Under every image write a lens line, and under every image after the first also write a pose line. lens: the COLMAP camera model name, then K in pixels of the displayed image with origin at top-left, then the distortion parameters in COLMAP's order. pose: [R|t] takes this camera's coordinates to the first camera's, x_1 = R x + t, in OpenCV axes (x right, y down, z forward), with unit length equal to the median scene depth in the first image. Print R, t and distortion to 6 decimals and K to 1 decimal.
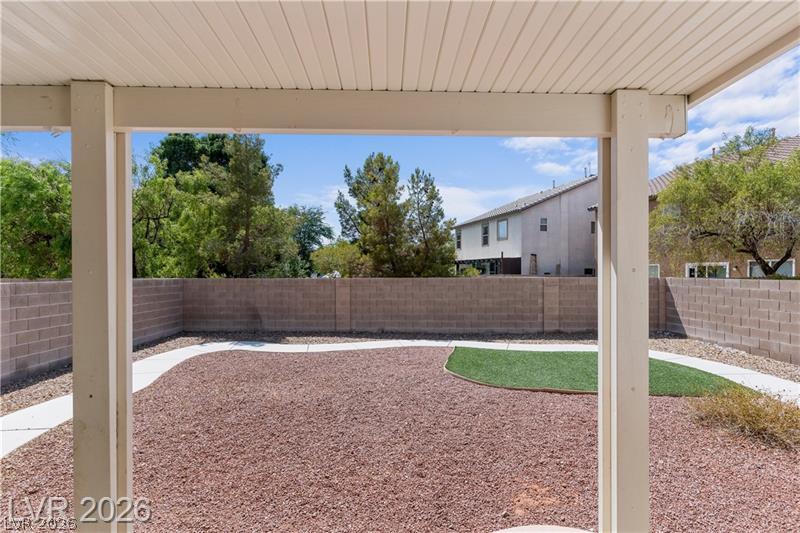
lens RADIAL K [[386.1, 0, 403.4], [0, 386.1, 272.2], [0, 0, 1]] dist [0.006228, -0.000517]
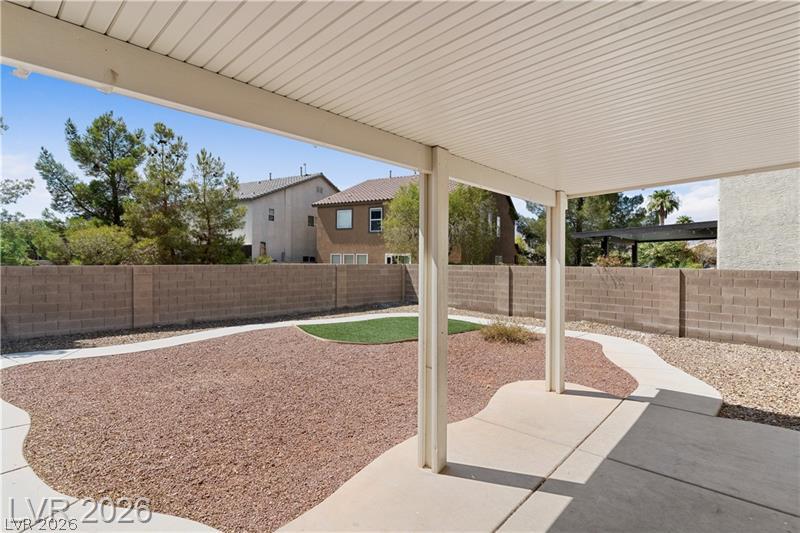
lens RADIAL K [[386.1, 0, 395.0], [0, 386.1, 261.4], [0, 0, 1]] dist [0.006228, -0.000517]
pose [[0.715134, 0.003278, 0.698980, -0.359586], [-0.007599, 0.999966, 0.003085, -0.000693], [-0.698946, -0.007518, 0.715135, -0.012058]]
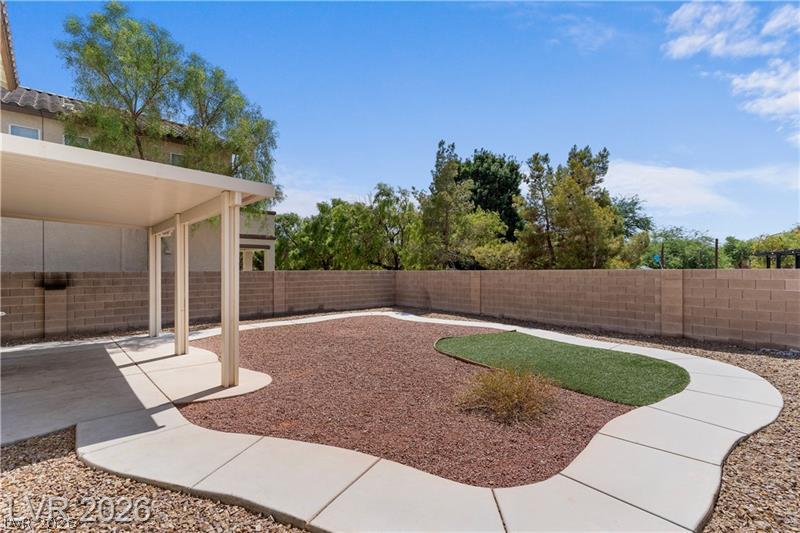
lens RADIAL K [[386.1, 0, 405.0], [0, 386.1, 271.1], [0, 0, 1]] dist [0.006228, -0.000517]
pose [[0.646577, 0.000895, -0.762848, 0.630383], [0.002088, 0.999993, 0.002942, 0.013820], [0.762846, -0.003495, 0.646571, 0.042257]]
